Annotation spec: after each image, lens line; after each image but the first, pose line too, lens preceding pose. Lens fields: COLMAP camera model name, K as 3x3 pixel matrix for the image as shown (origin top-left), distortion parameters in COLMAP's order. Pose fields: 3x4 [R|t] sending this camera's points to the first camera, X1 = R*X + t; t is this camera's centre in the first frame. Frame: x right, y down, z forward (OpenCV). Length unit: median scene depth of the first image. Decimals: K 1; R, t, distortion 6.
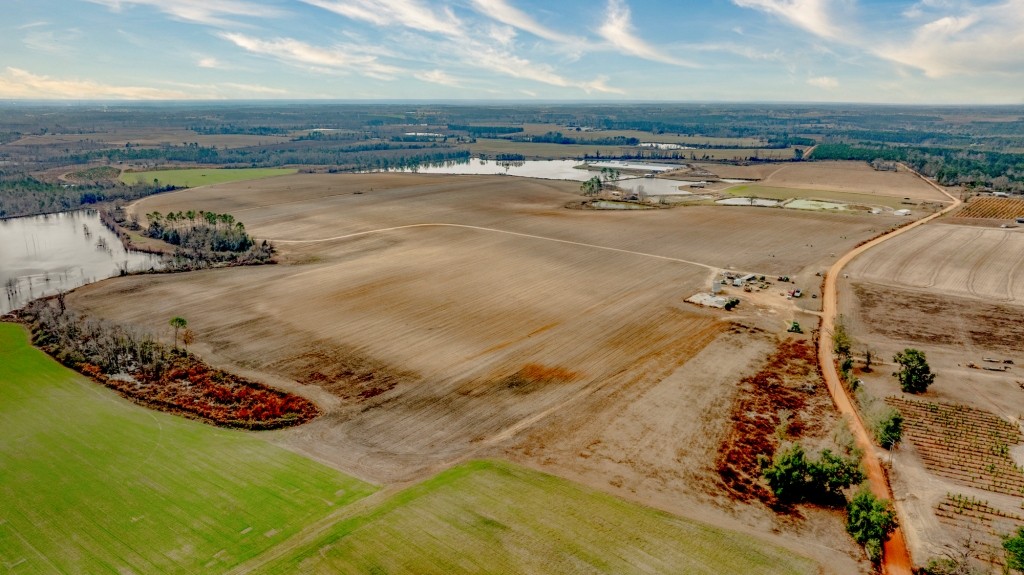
lens RADIAL K [[734.1, 0, 510.7], [0, 734.1, 289.0], [0, 0, 1]] dist [-0.021099, 0.016596]
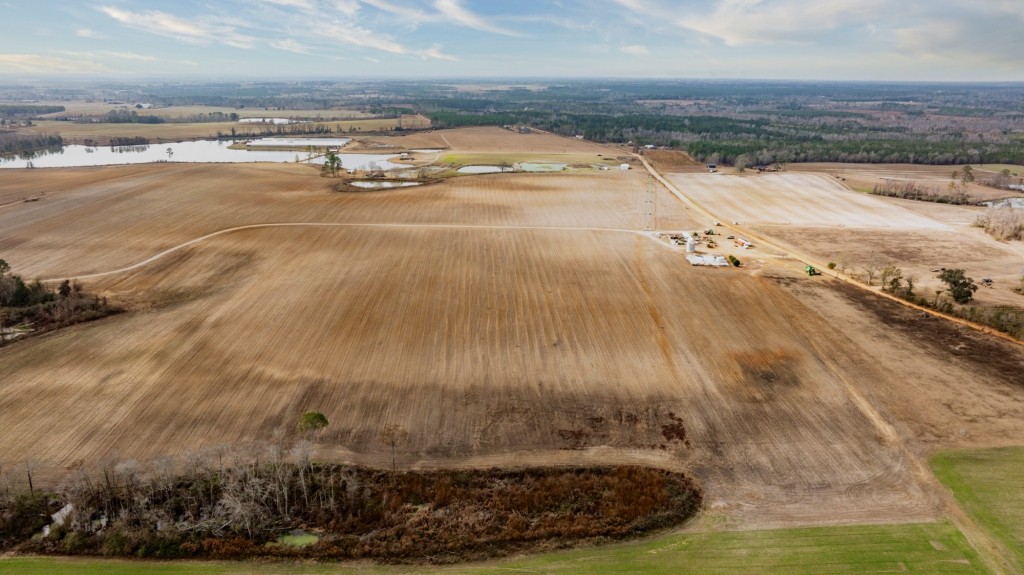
lens RADIAL K [[734.1, 0, 512.0], [0, 734.1, 282.5], [0, 0, 1]] dist [-0.021099, 0.016596]
pose [[0.789781, -0.168698, 0.589735, -0.711838], [0.153182, 0.985218, 0.076686, -0.096267], [-0.593954, 0.029772, 0.803948, 0.435252]]
